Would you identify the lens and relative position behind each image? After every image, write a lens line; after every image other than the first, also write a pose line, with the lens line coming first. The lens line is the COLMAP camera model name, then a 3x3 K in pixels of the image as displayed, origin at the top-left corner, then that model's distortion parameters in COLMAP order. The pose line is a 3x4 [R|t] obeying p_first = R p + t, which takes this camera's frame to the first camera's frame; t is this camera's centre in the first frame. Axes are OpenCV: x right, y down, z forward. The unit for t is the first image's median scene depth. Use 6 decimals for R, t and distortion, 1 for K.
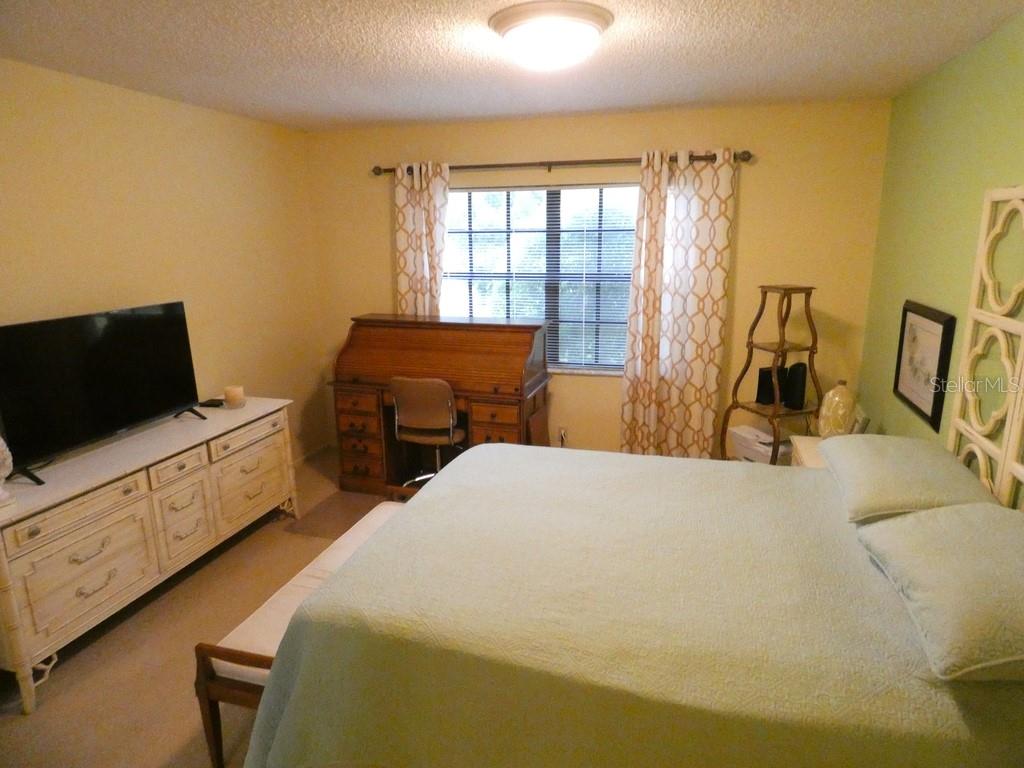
lens RADIAL K [[610.8, 0, 526.8], [0, 610.8, 381.7], [0, 0, 1]] dist [0.014491, -0.000278]
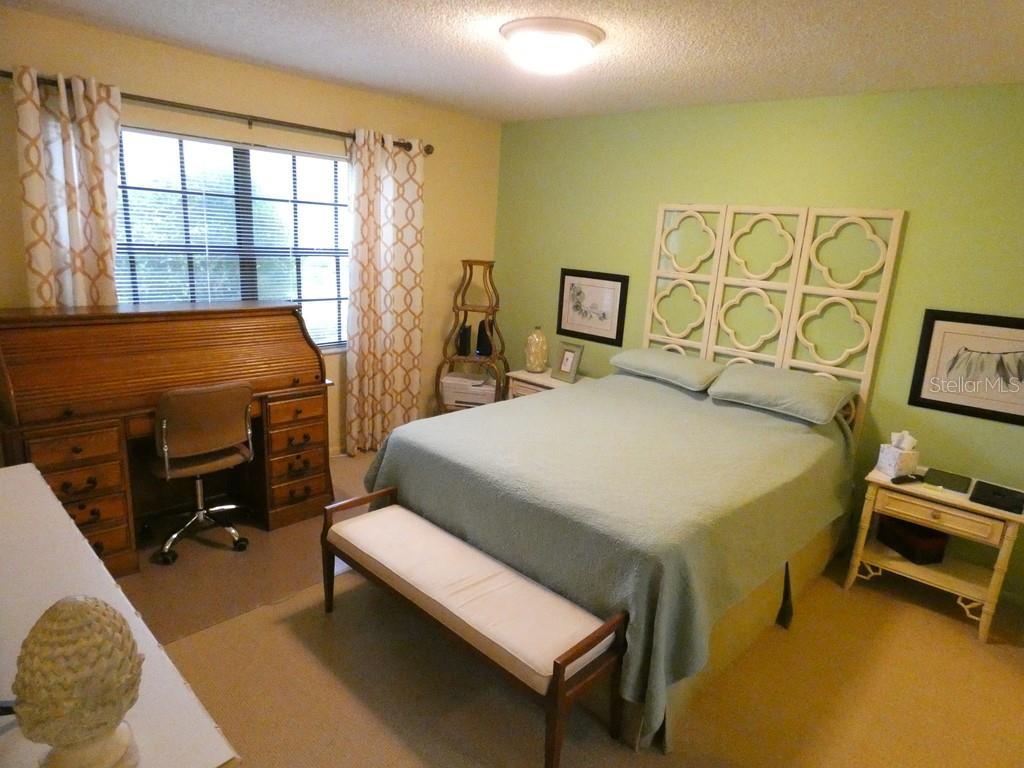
lens RADIAL K [[610.8, 0, 526.8], [0, 610.8, 381.7], [0, 0, 1]] dist [0.014491, -0.000278]
pose [[0.463235, -0.176972, 0.868386, -0.607060], [0.145437, 0.981755, 0.122494, -0.042971], [-0.874220, 0.069551, 0.480522, 0.277556]]
